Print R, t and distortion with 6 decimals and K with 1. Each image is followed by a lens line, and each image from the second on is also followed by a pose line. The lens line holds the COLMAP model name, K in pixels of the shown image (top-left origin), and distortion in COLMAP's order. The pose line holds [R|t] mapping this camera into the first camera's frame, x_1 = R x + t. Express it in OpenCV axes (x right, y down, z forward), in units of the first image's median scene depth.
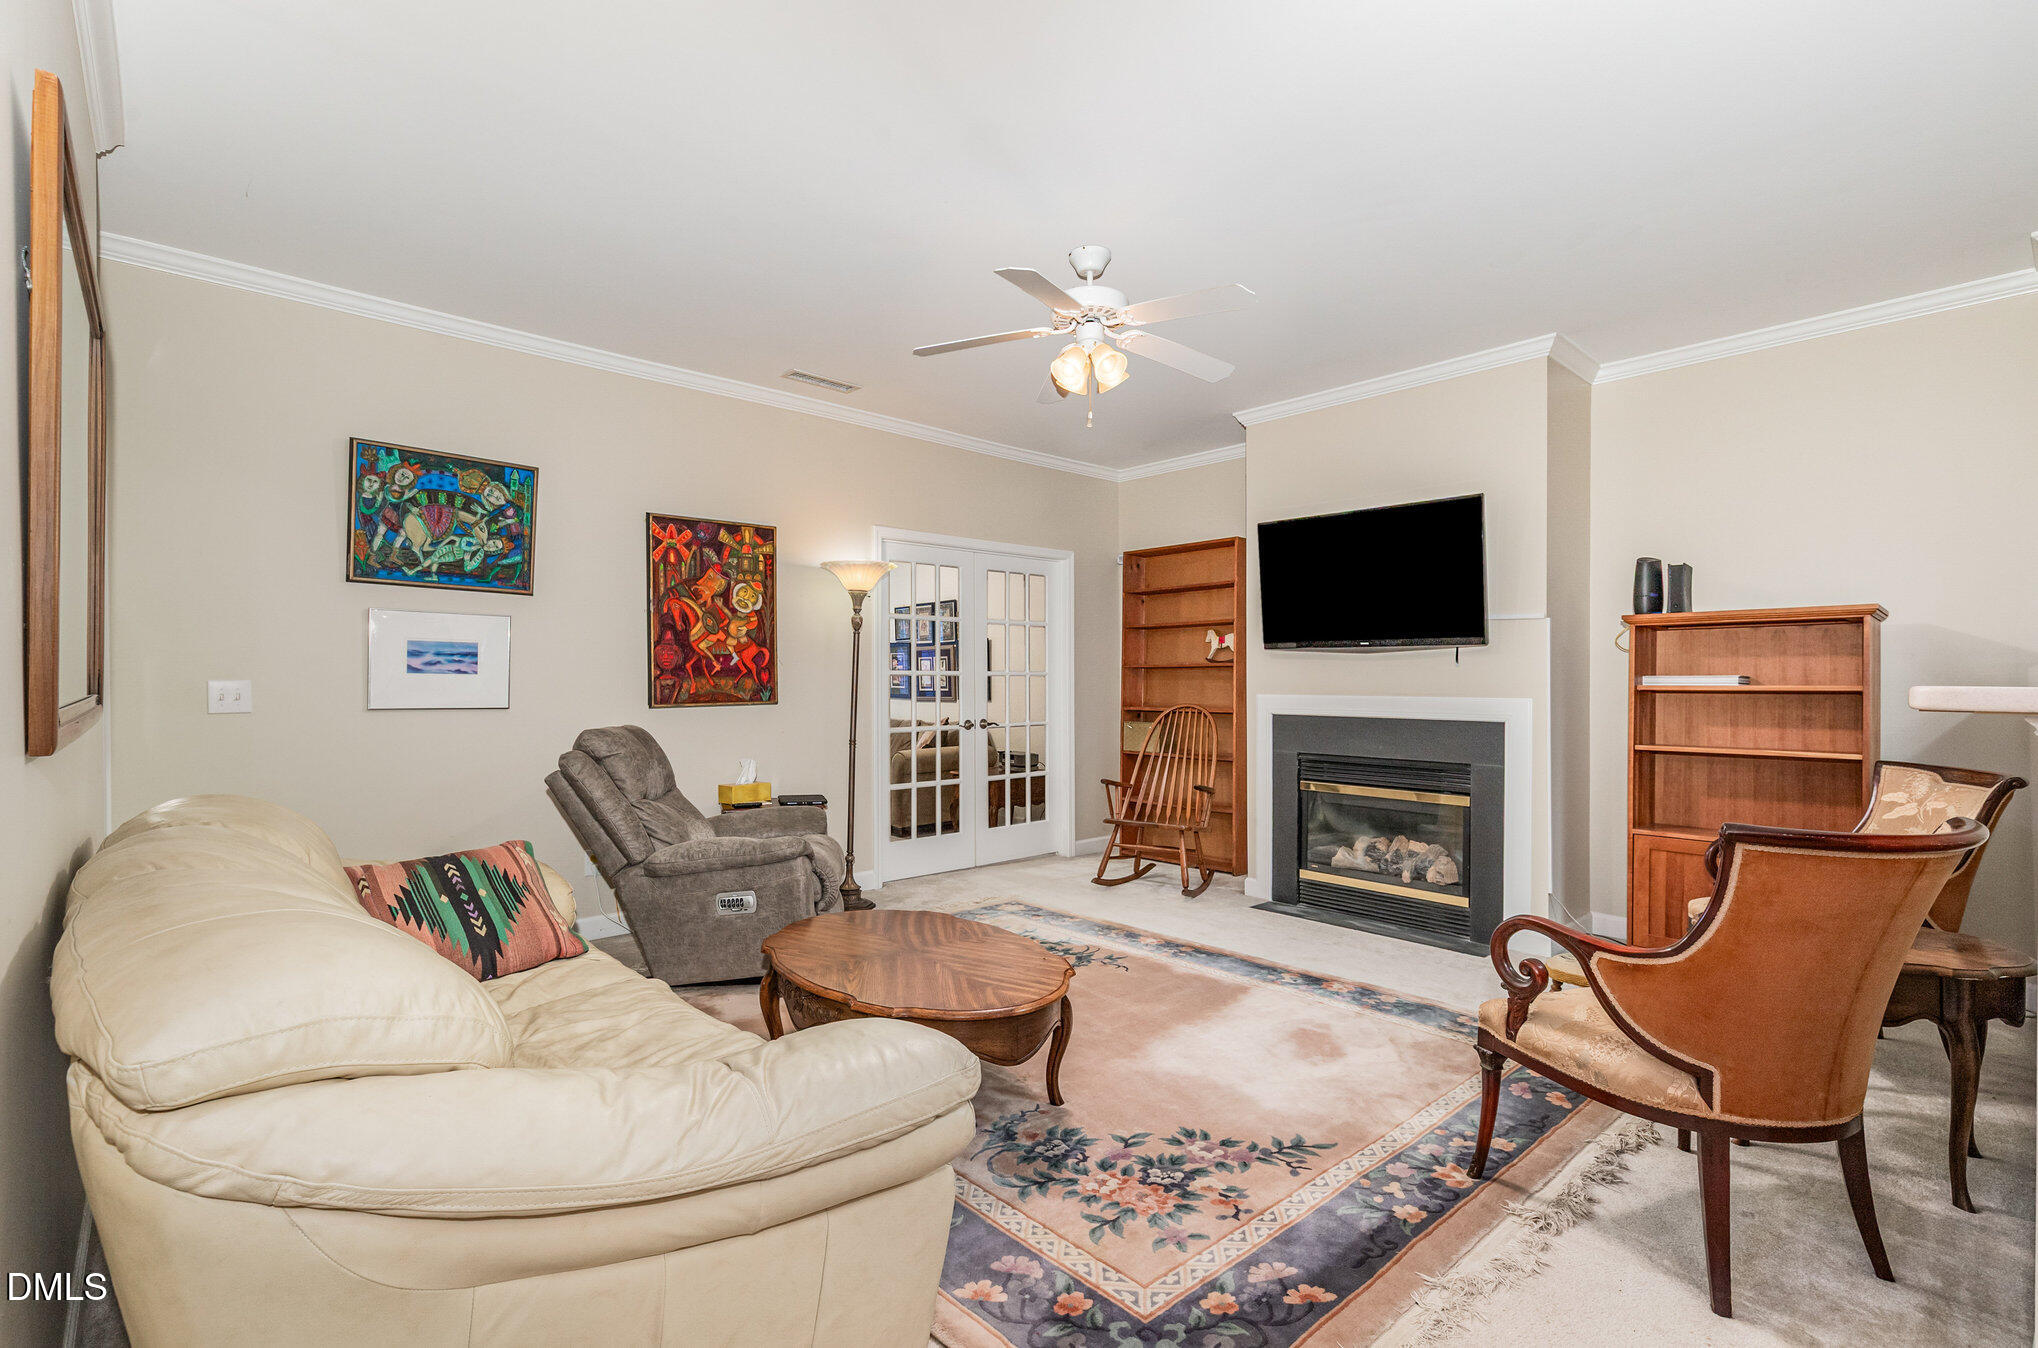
lens RADIAL K [[922.4, 0, 1018.6], [0, 922.4, 697.8], [0, 0, 1]] dist [0.002052, 0.000190]
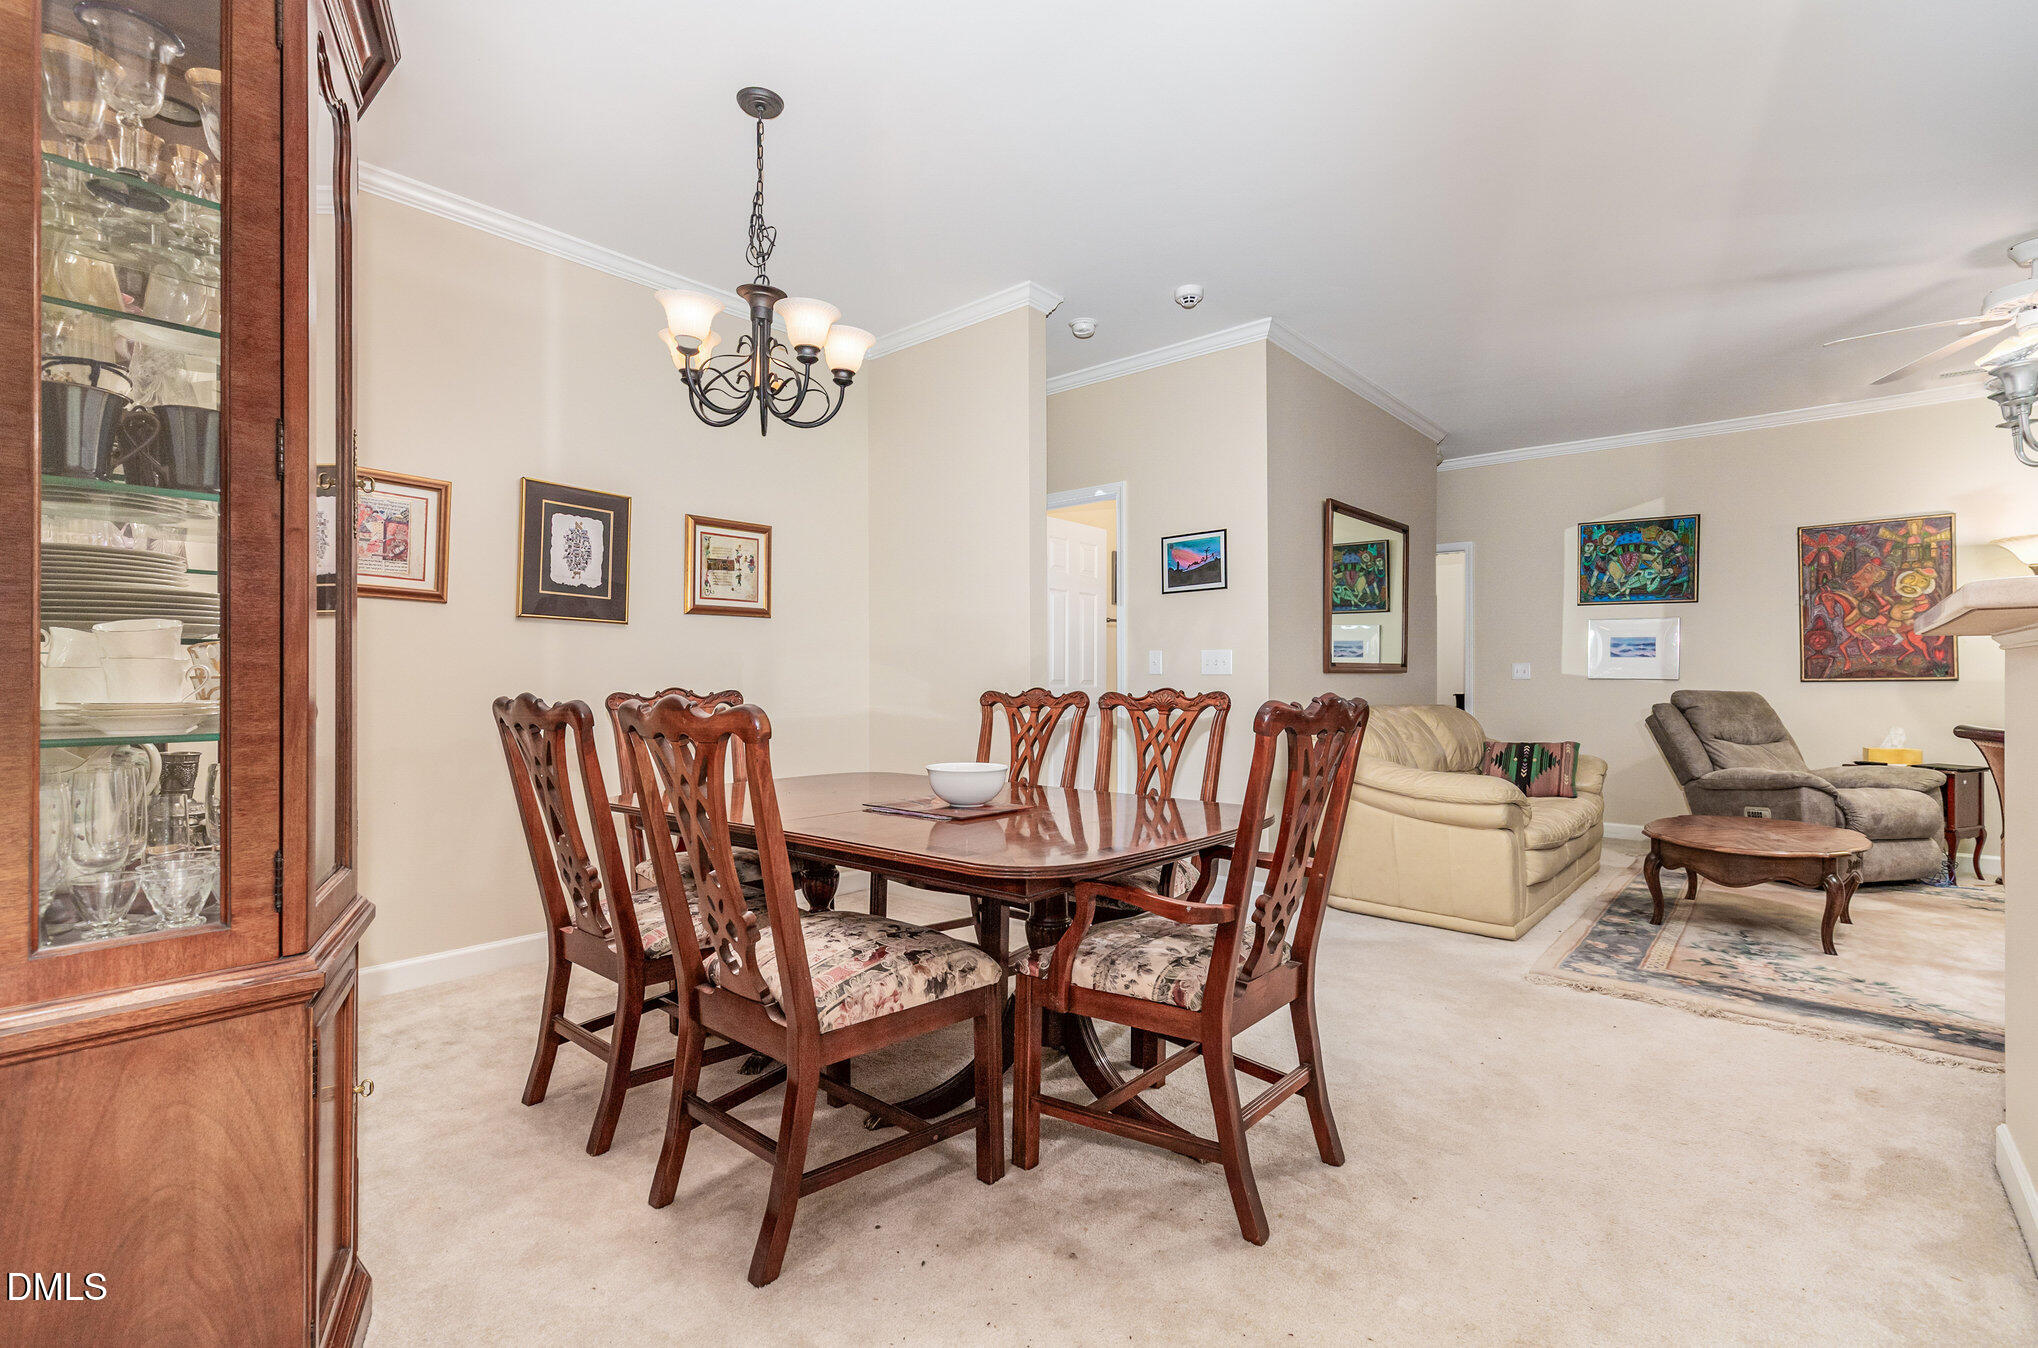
lens RADIAL K [[909.5, 0, 1019.0], [0, 909.5, 674.0], [0, 0, 1]] dist [-0.000630, 0.000105]
pose [[0.136788, -0.003988, -0.990592, 0.787035], [-0.014934, 0.999870, -0.006088, 0.028505], [0.990488, 0.015626, 0.136711, -0.267249]]
